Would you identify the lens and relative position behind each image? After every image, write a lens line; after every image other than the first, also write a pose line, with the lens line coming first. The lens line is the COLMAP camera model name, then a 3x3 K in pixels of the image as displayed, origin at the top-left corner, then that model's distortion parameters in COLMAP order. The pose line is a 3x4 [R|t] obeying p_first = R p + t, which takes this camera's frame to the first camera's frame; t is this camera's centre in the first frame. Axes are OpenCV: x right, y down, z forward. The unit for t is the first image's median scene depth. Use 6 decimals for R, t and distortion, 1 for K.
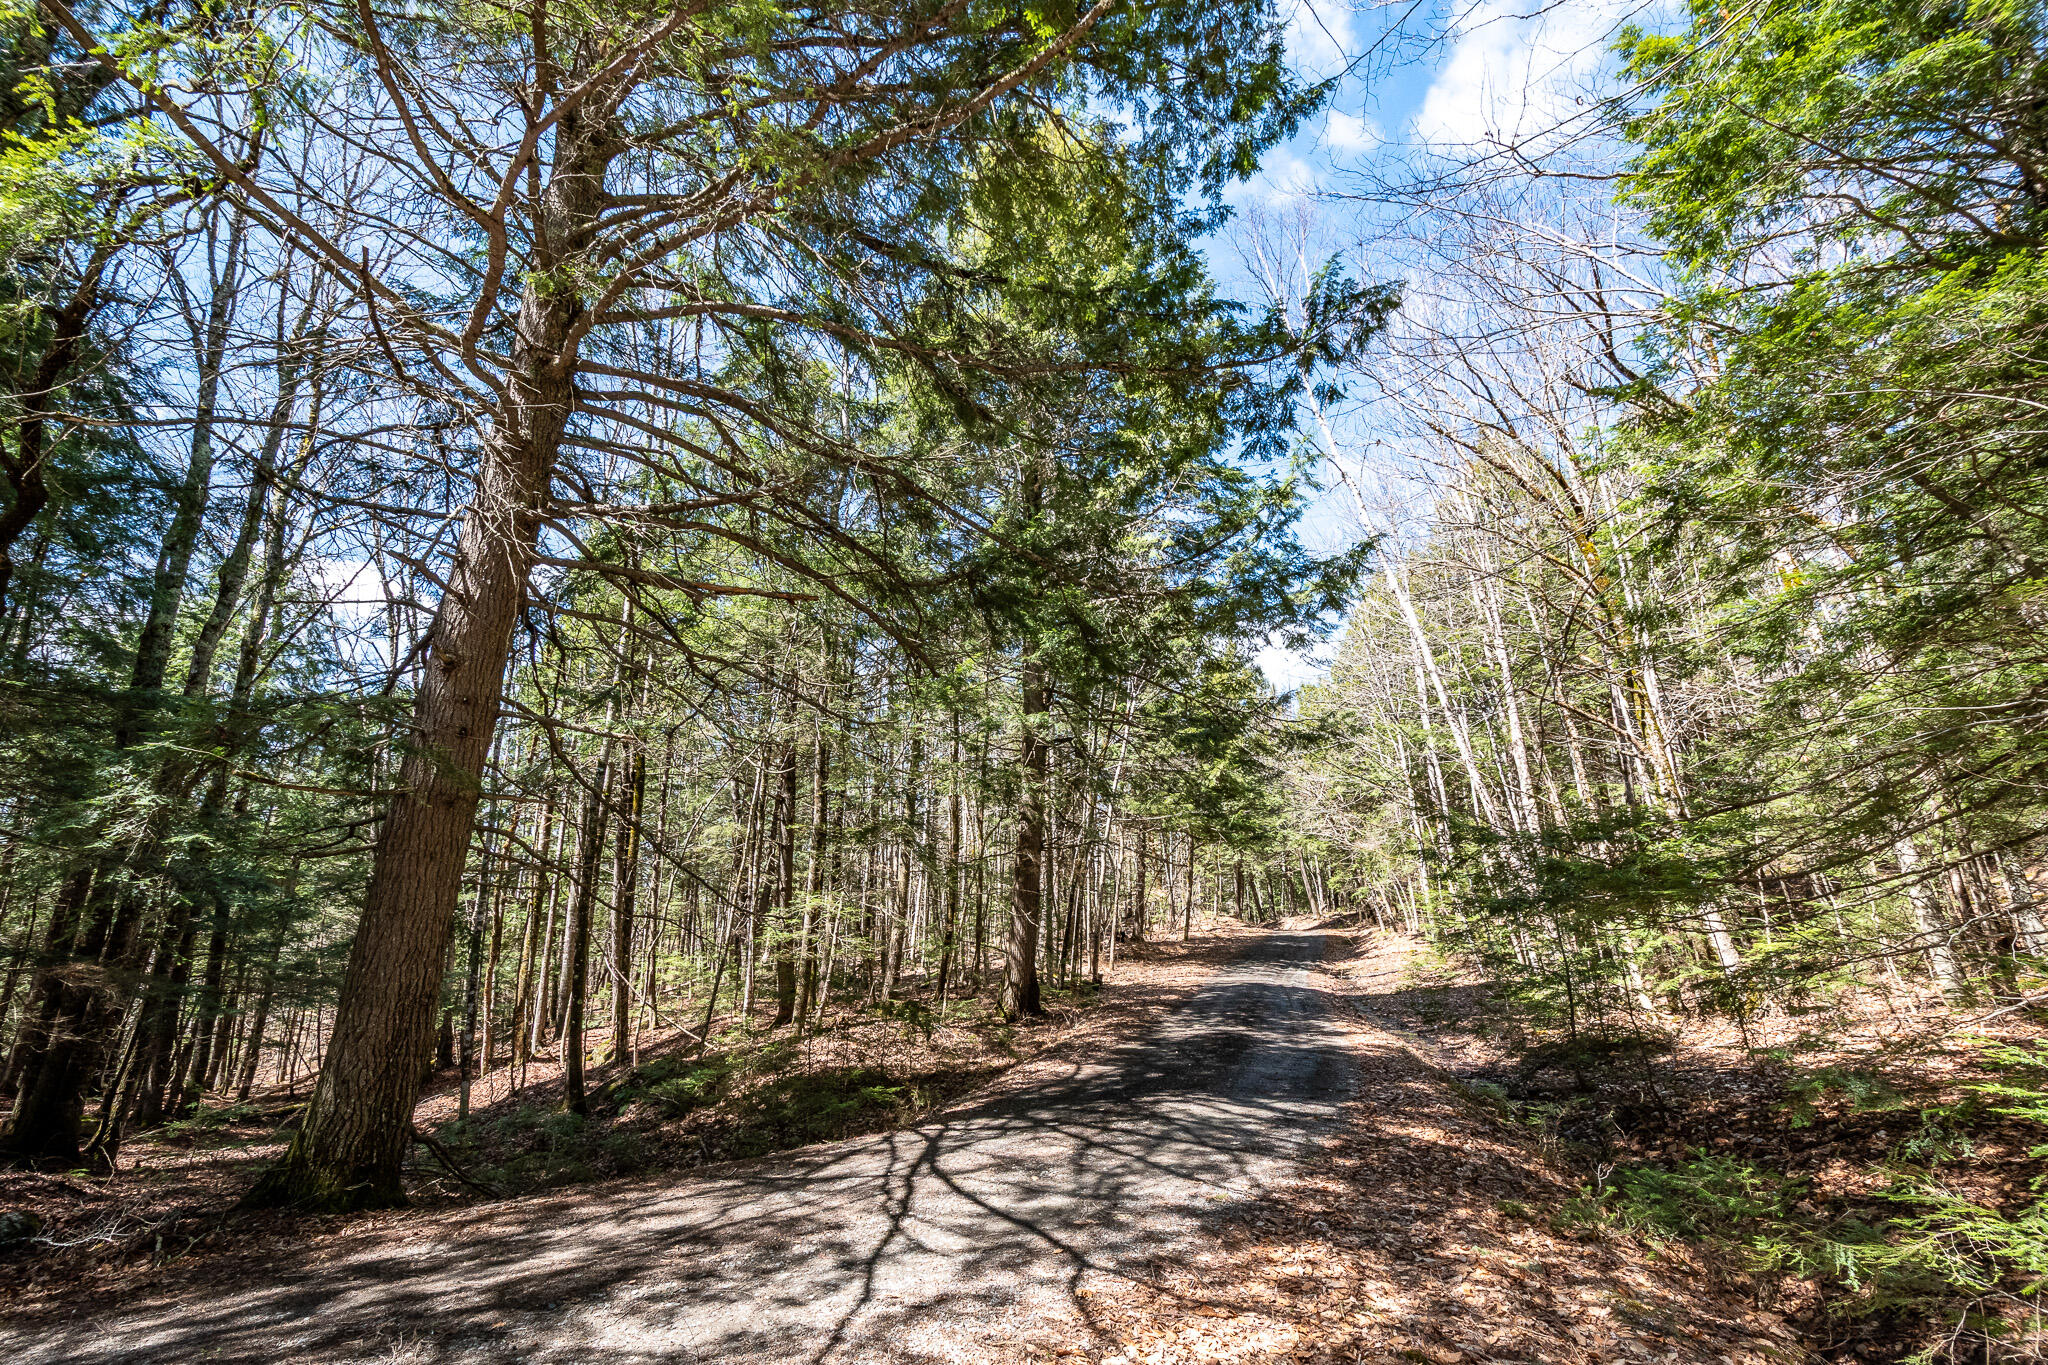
lens RADIAL K [[909.6, 0, 1031.7], [0, 909.6, 689.1], [0, 0, 1]] dist [0.020975, -0.006509]
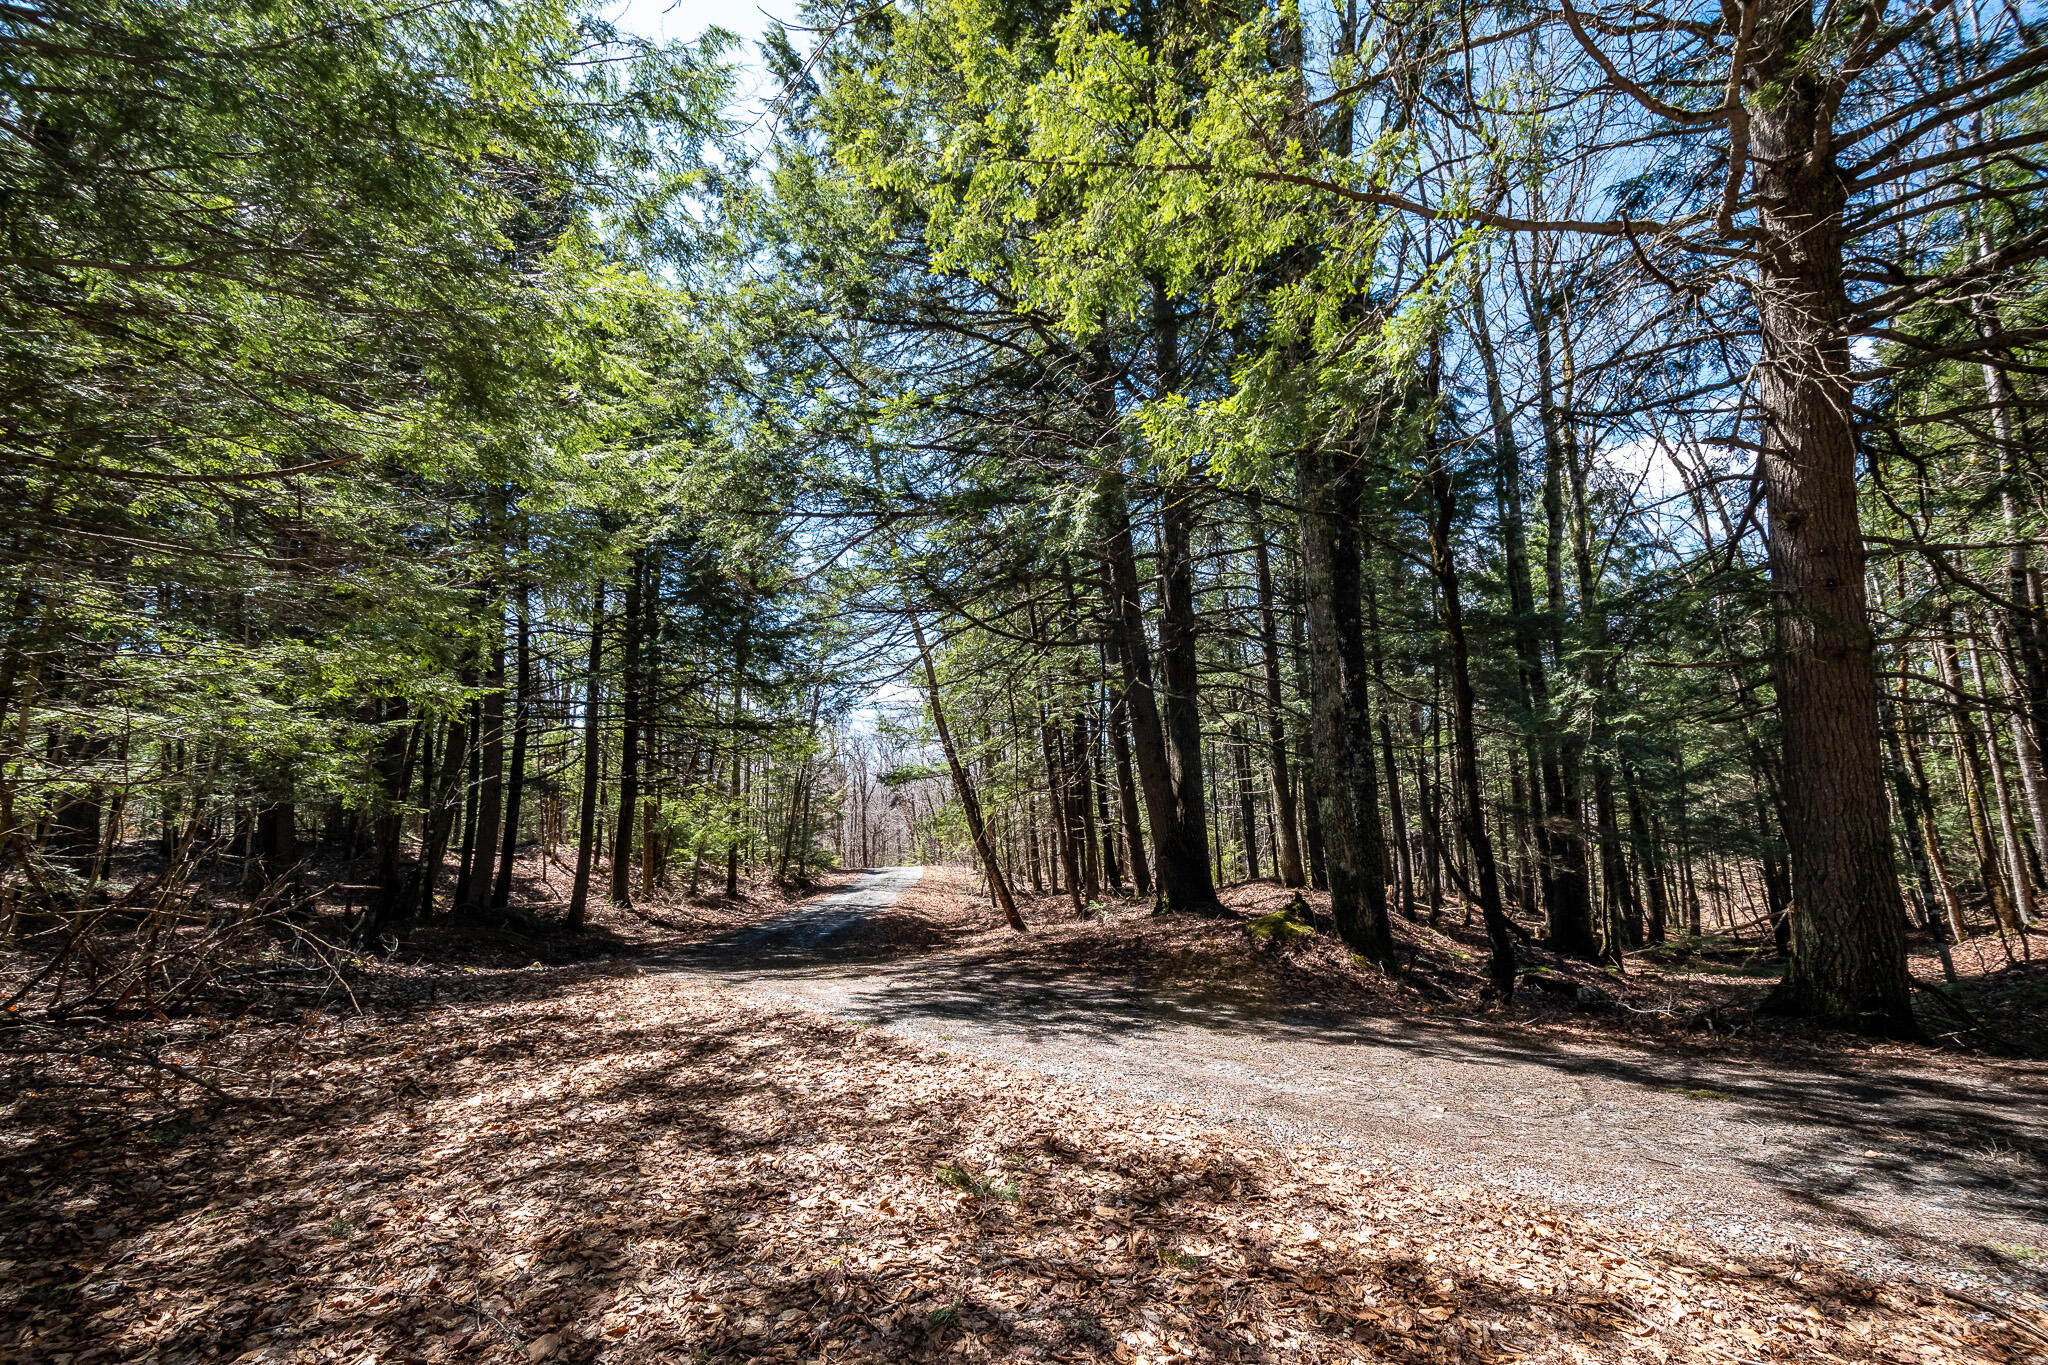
lens RADIAL K [[913.3, 0, 1030.1], [0, 913.3, 687.3], [0, 0, 1]] dist [0.021883, -0.007070]
pose [[0.294154, -0.141587, -0.945212, 0.034242], [0.277005, 0.959148, -0.057469, -0.021533], [0.914736, -0.244924, 0.321358, -0.098100]]
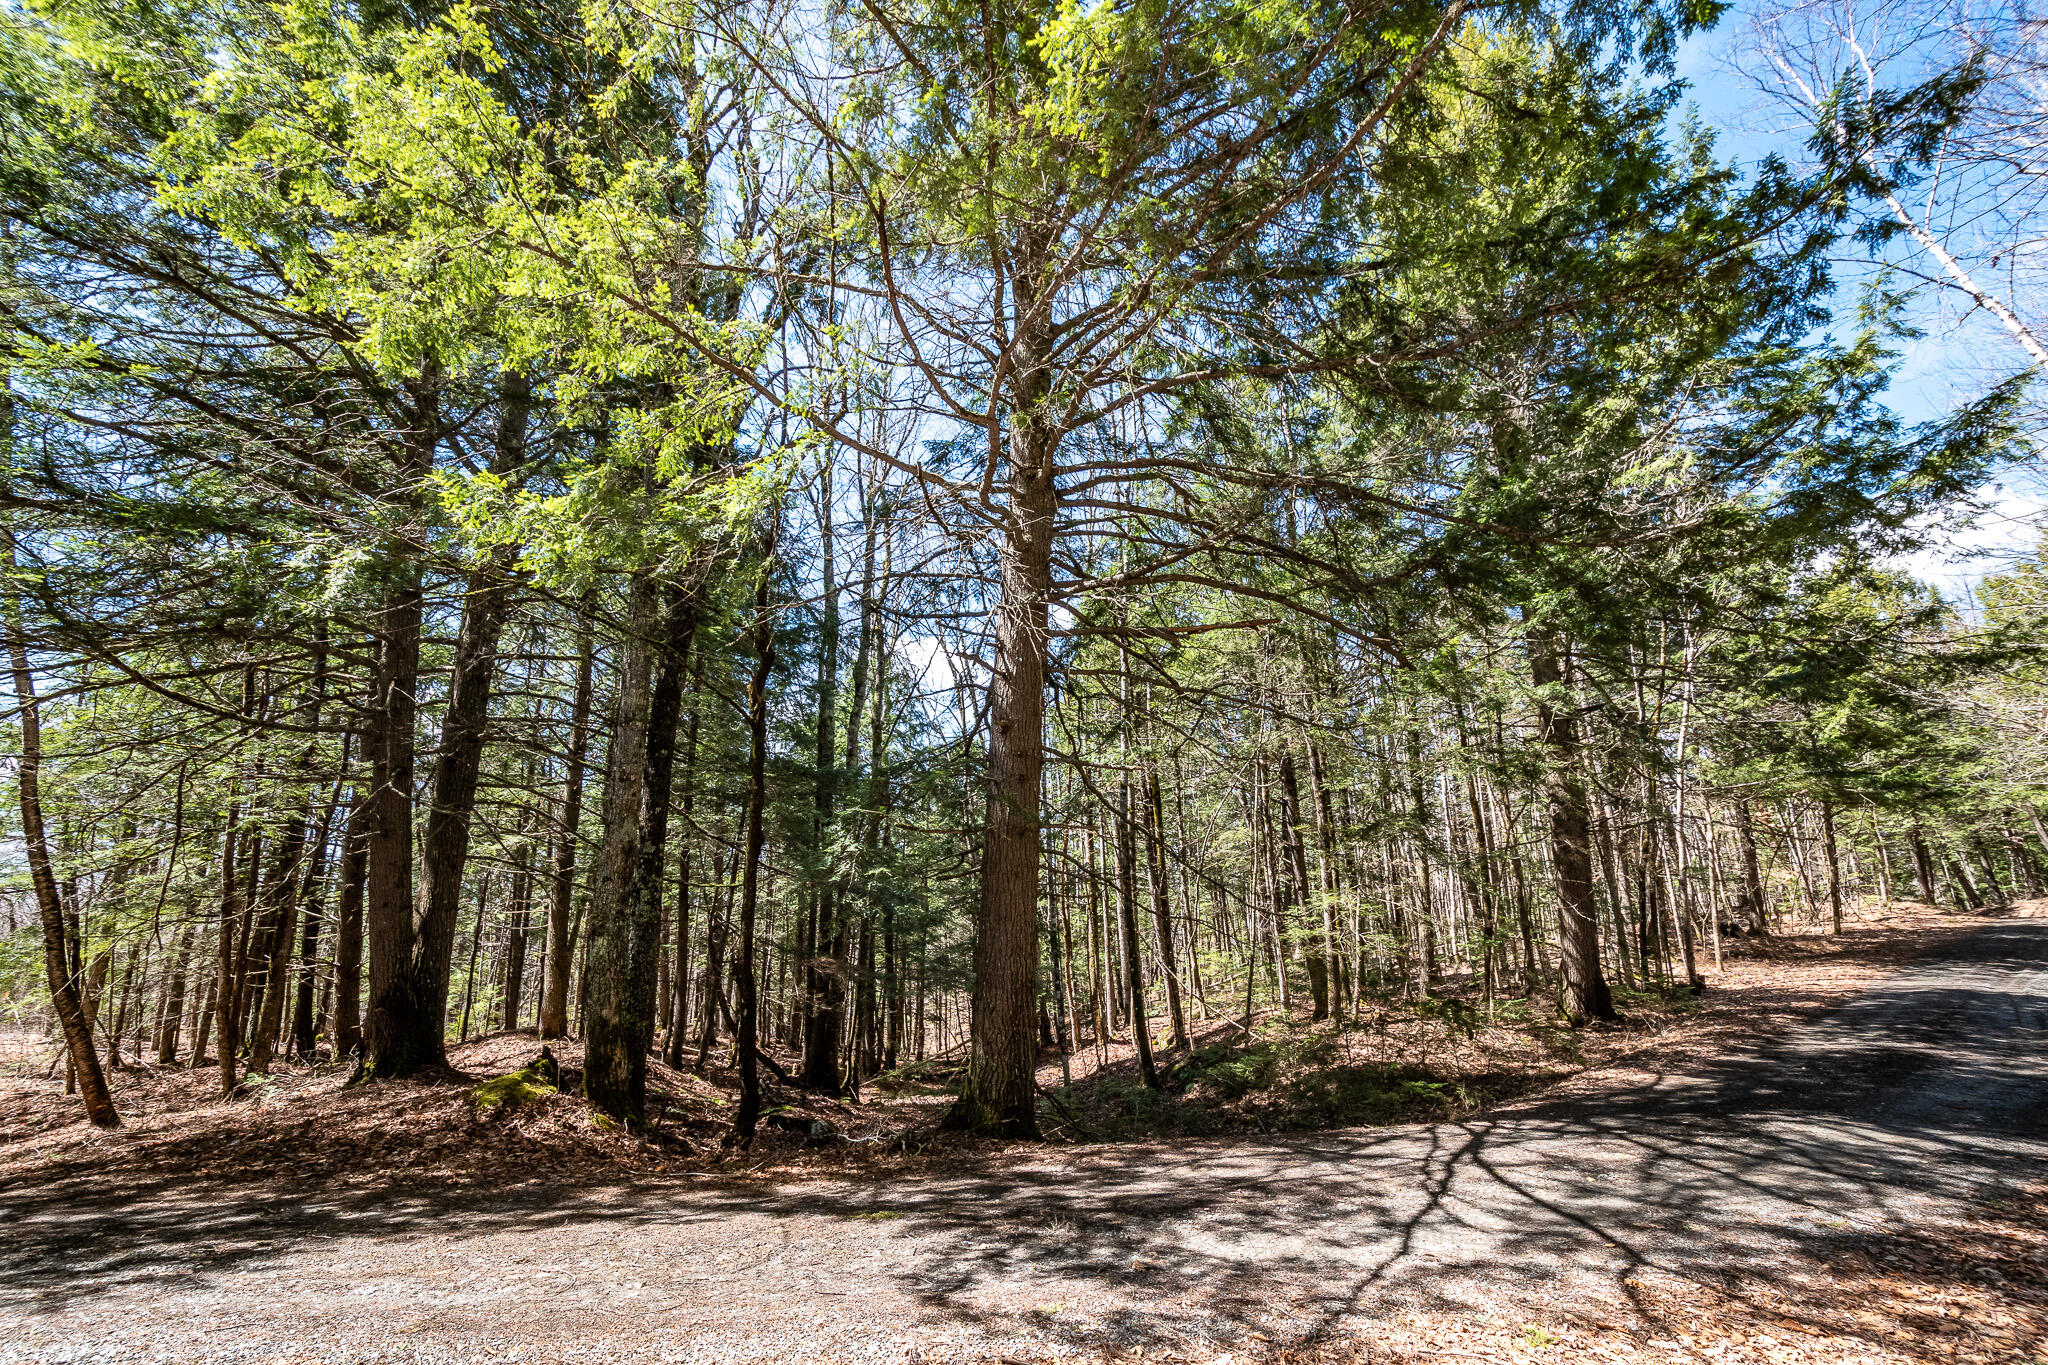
lens RADIAL K [[909.6, 0, 1031.7], [0, 909.6, 689.1], [0, 0, 1]] dist [0.020975, -0.006509]
pose [[0.852013, -0.149571, -0.501700, 0.045003], [0.150611, 0.987834, -0.038726, -0.020368], [0.501388, -0.042567, 0.864175, -0.080163]]
